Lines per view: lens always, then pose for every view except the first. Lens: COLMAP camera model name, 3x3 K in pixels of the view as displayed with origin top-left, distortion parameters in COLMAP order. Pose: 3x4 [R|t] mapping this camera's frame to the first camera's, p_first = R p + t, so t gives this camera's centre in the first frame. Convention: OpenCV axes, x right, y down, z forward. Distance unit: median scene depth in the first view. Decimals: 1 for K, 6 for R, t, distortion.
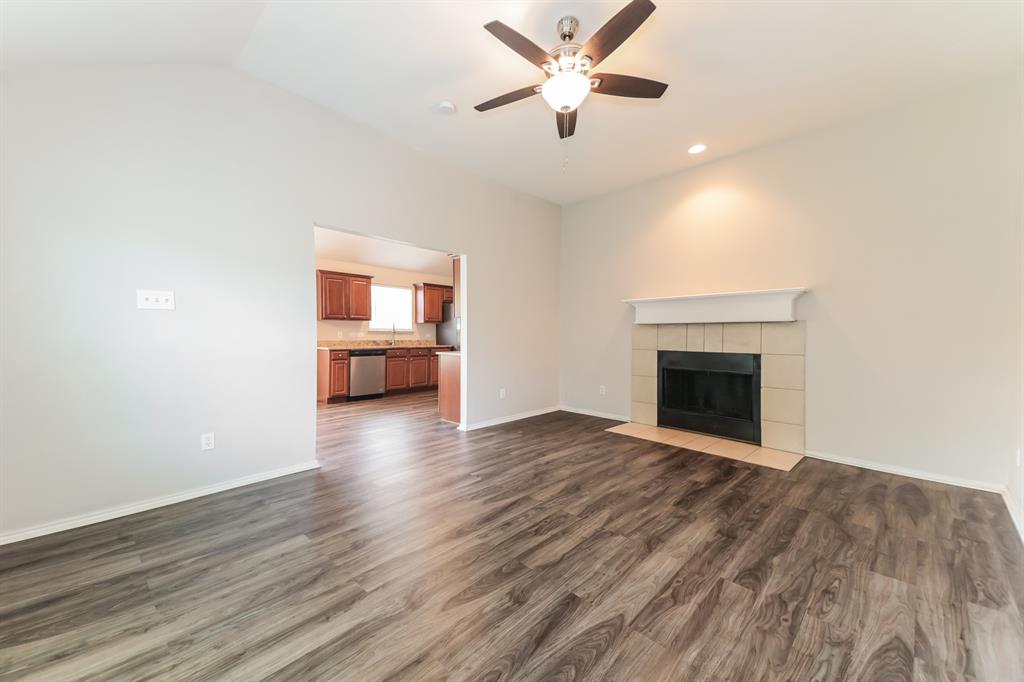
lens RADIAL K [[444.8, 0, 512.0], [0, 444.8, 341.0], [0, 0, 1]] dist [0.235783, -0.000008]
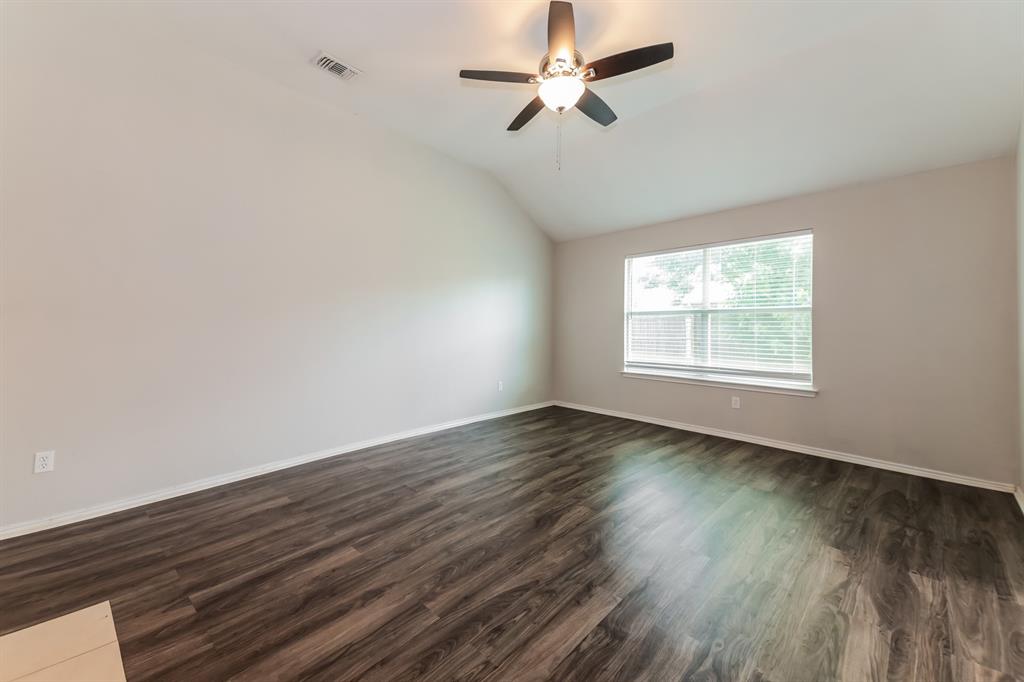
lens RADIAL K [[408.4, 0, 506.9], [0, 408.4, 327.7], [0, 0, 1]] dist [0.011557, -0.000054]
pose [[-0.999960, -0.008972, 0.000459, 0.227270], [-0.008960, 0.999714, 0.022183, -0.030937], [-0.000658, 0.022178, -0.999754, 1.929026]]
